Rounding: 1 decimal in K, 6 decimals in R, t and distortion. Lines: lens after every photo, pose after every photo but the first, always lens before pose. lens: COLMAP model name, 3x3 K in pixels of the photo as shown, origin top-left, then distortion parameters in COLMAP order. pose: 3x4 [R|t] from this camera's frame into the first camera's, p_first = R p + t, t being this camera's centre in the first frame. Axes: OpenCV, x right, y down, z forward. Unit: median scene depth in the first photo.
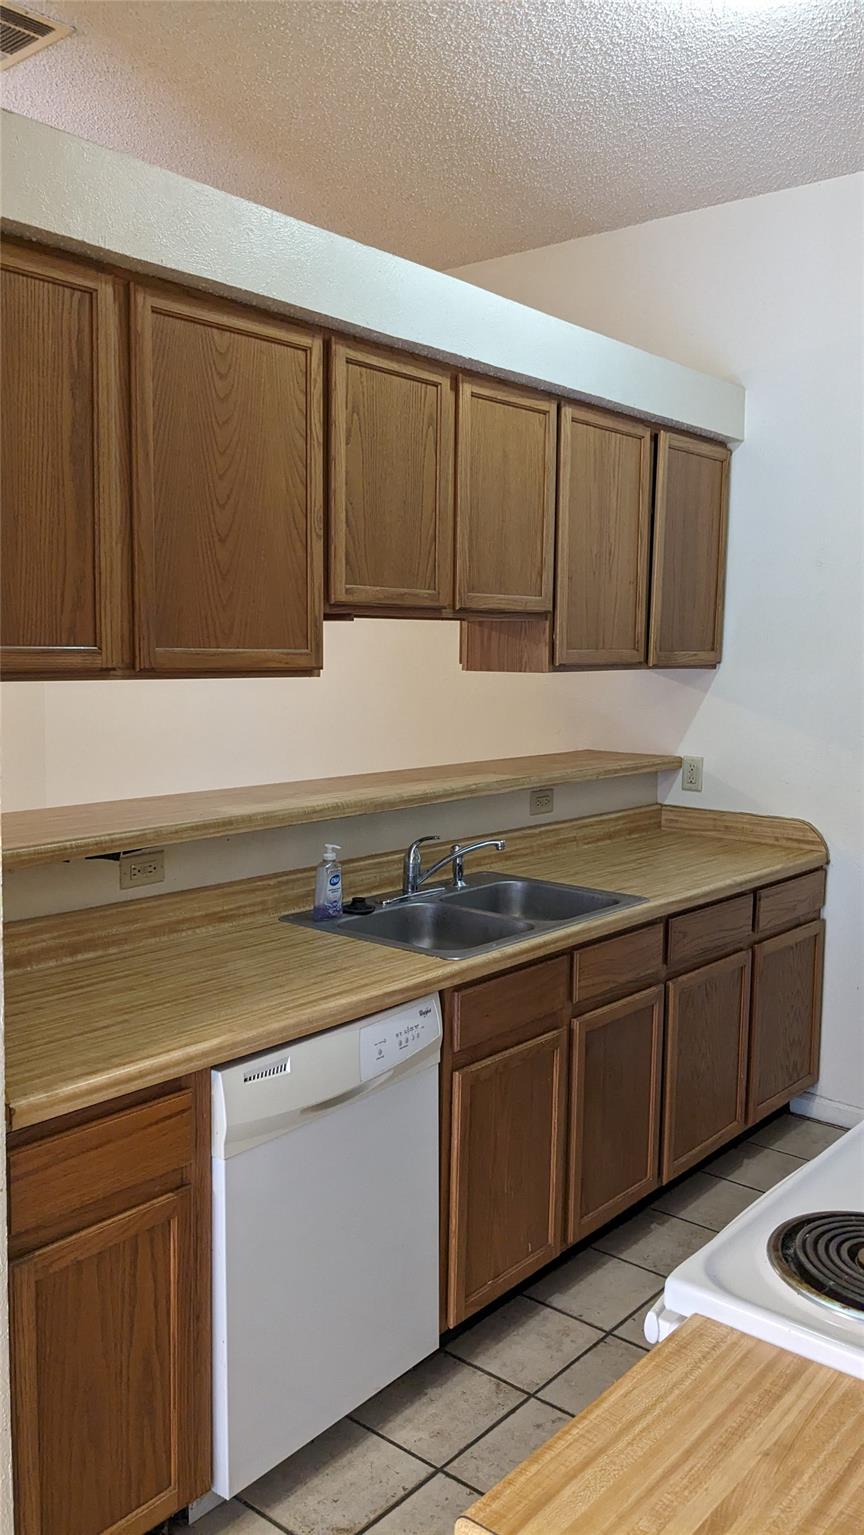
lens RADIAL K [[1214.5, 0, 421.9], [0, 1214.5, 767.7], [0, 0, 1]] dist [0.050600, -0.079743]
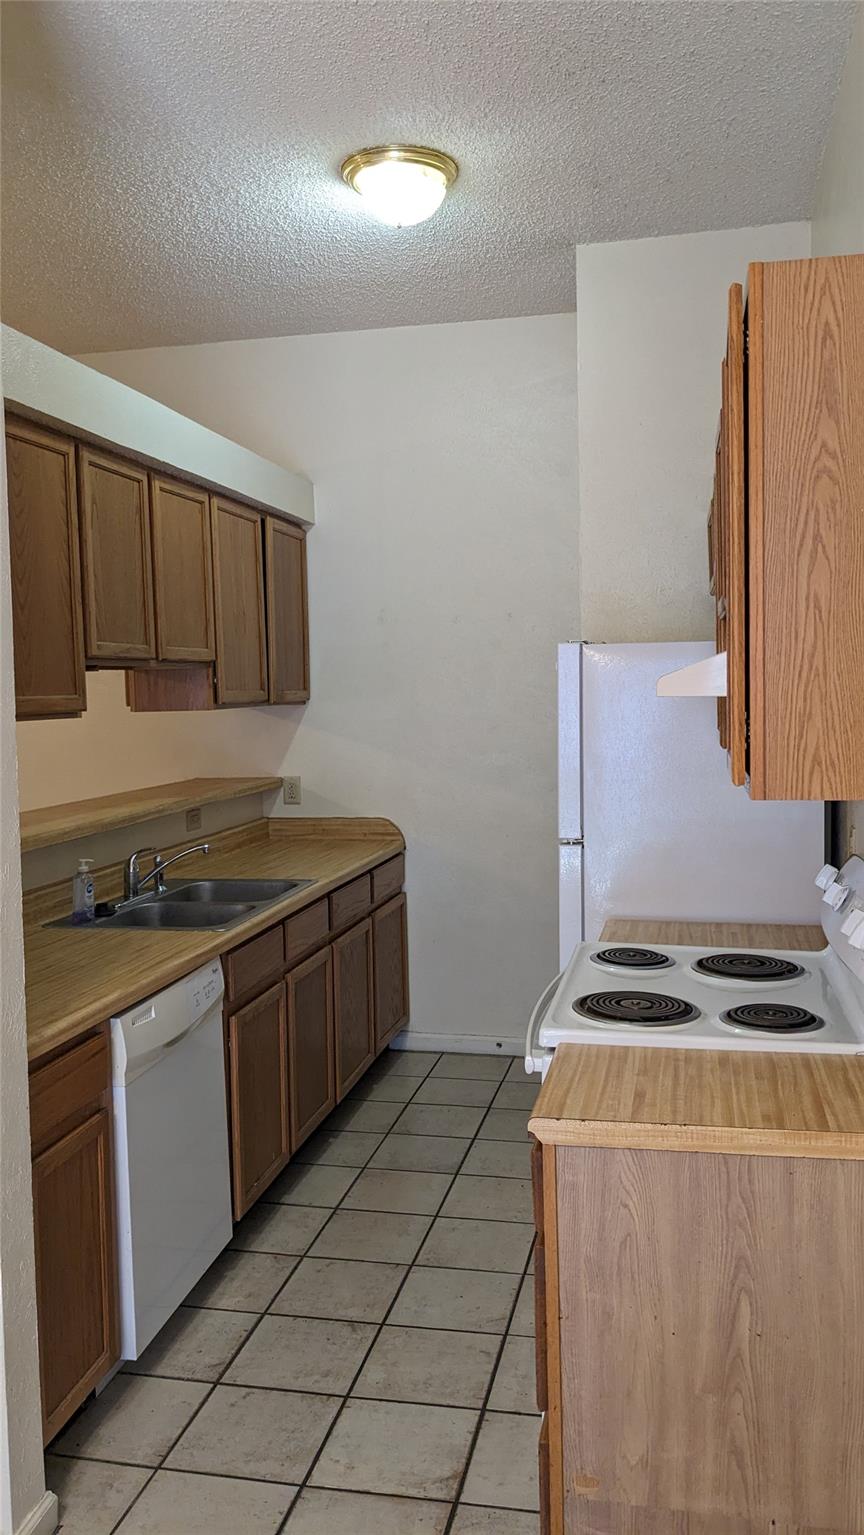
lens RADIAL K [[1214.5, 0, 434.2], [0, 1214.5, 768.4], [0, 0, 1]] dist [0.050600, -0.079743]
pose [[0.883425, -0.067193, 0.463730, -0.317937], [0.085639, 0.996149, -0.018807, 0.026666], [-0.460680, 0.056328, 0.885777, -0.222848]]
